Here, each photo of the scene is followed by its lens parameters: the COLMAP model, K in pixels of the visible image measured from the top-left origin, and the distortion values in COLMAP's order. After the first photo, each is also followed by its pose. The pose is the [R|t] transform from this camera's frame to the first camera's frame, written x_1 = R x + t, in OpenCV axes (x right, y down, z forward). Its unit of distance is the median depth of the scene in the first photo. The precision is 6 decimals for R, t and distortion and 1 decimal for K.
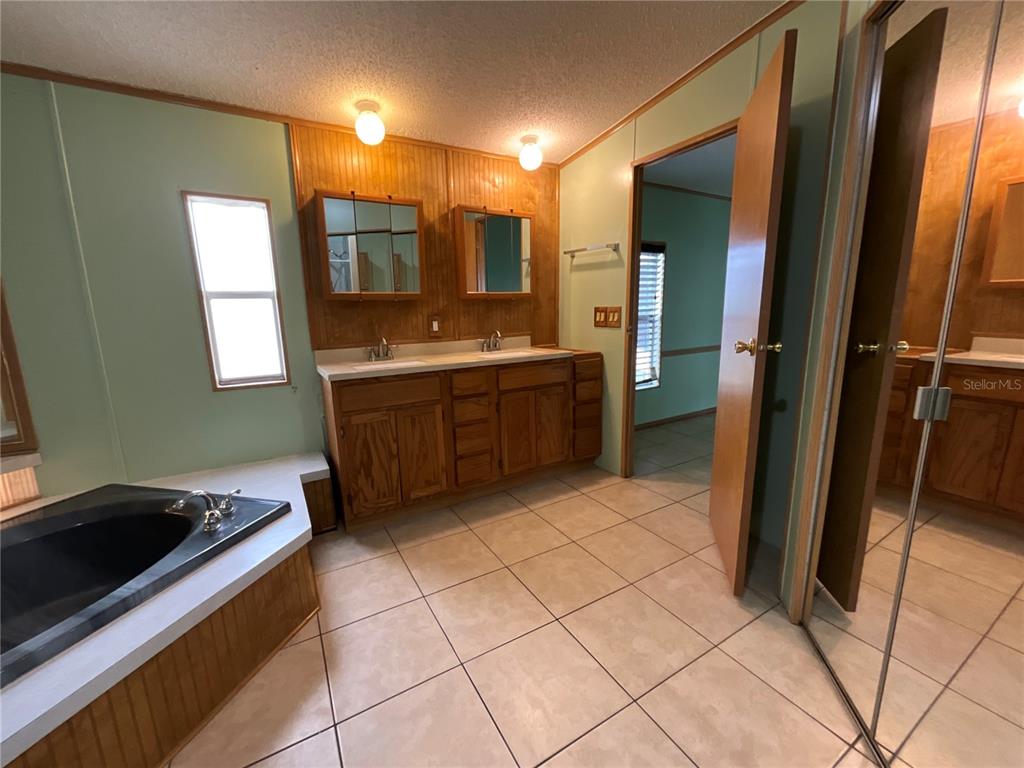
lens RADIAL K [[415.8, 0, 513.1], [0, 415.8, 383.6], [0, 0, 1]] dist [-0.012787, -0.000263]
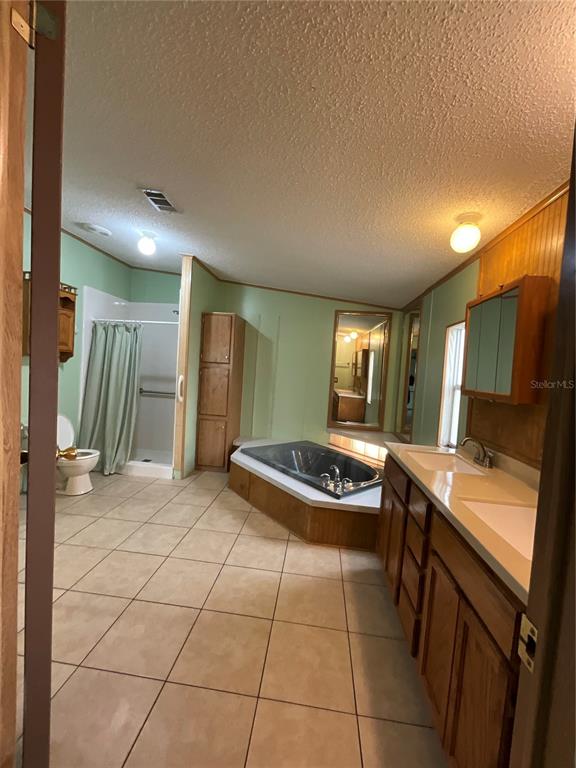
lens RADIAL K [[311.8, 0, 288.6], [0, 311.8, 383.2], [0, 0, 1]] dist [-0.012787, -0.000263]
pose [[-0.586110, 0.023743, -0.809883, 0.702728], [-0.198902, 0.964767, 0.172228, -0.385986], [0.785438, 0.262032, -0.560738, 1.478365]]
